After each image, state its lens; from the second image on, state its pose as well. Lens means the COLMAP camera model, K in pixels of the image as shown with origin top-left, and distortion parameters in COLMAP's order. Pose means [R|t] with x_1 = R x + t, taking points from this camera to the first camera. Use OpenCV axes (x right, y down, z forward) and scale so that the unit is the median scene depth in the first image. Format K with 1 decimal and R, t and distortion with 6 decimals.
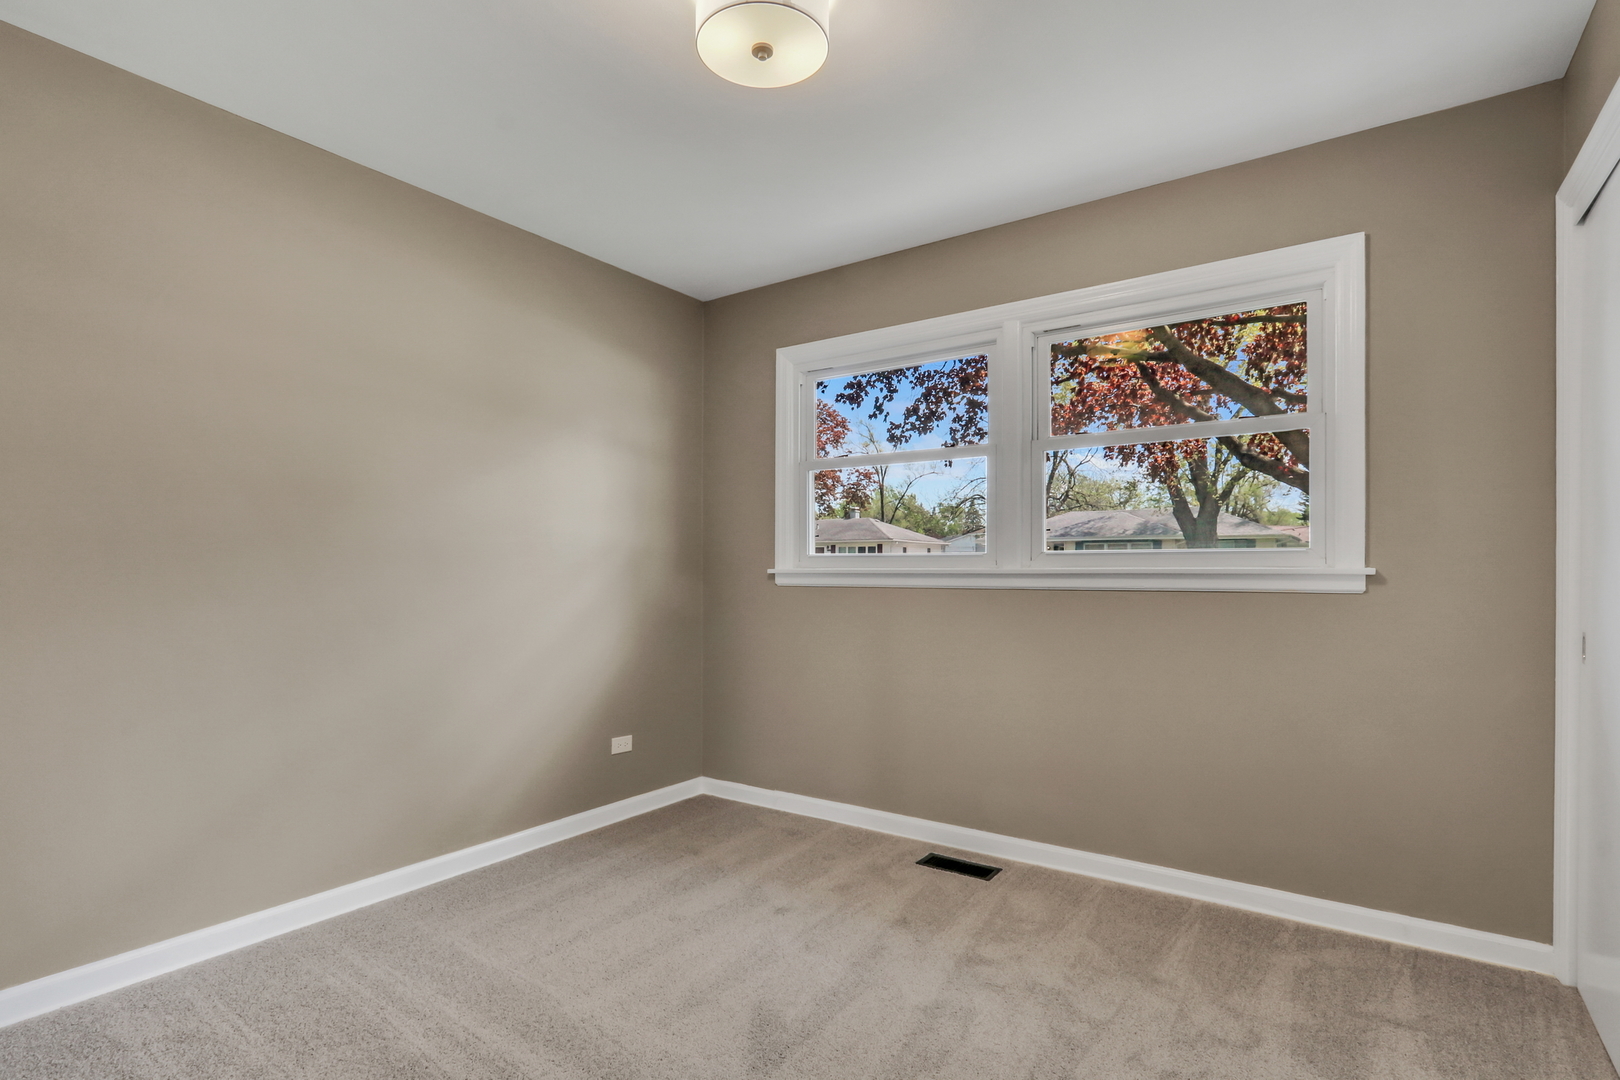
lens RADIAL K [[782.7, 0, 810.0], [0, 782.7, 557.7], [0, 0, 1]] dist [-0.003433, -0.001111]
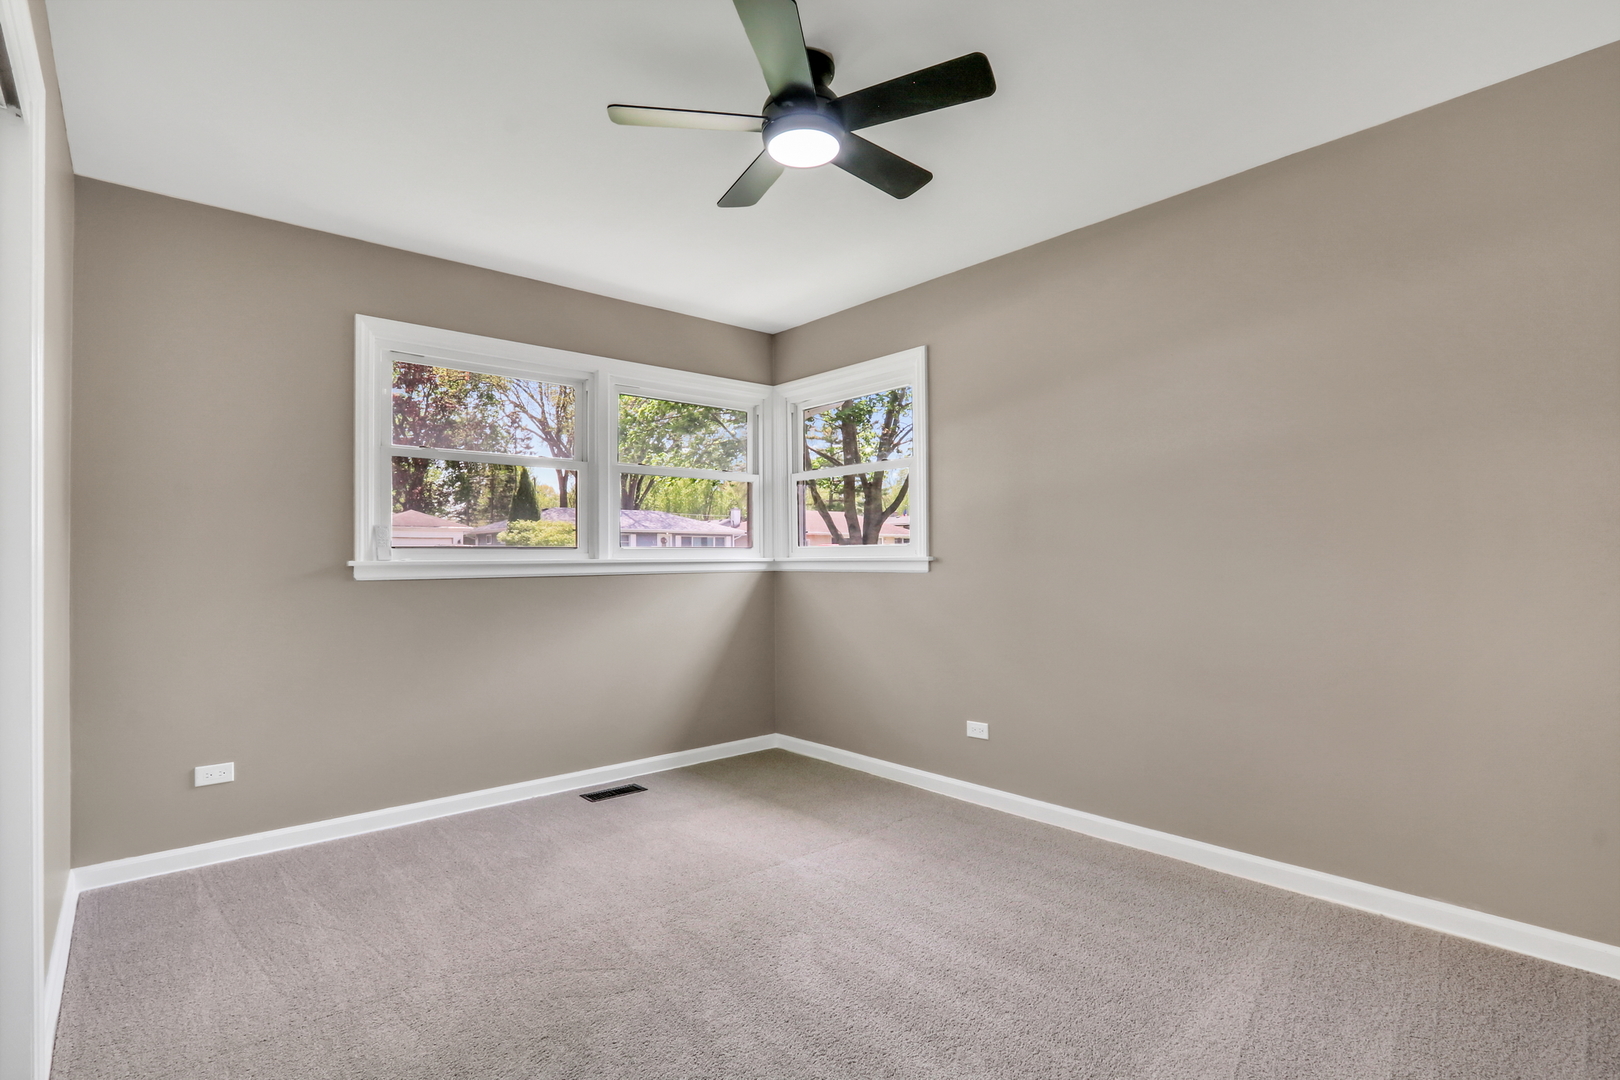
lens RADIAL K [[782.7, 0, 811.7], [0, 782.7, 537.1], [0, 0, 1]] dist [-0.003433, -0.001111]
pose [[0.969503, -0.013749, -0.244695, 0.266420], [0.011116, 0.999865, -0.012138, -0.003065], [0.244829, 0.009048, 0.969524, -0.182040]]
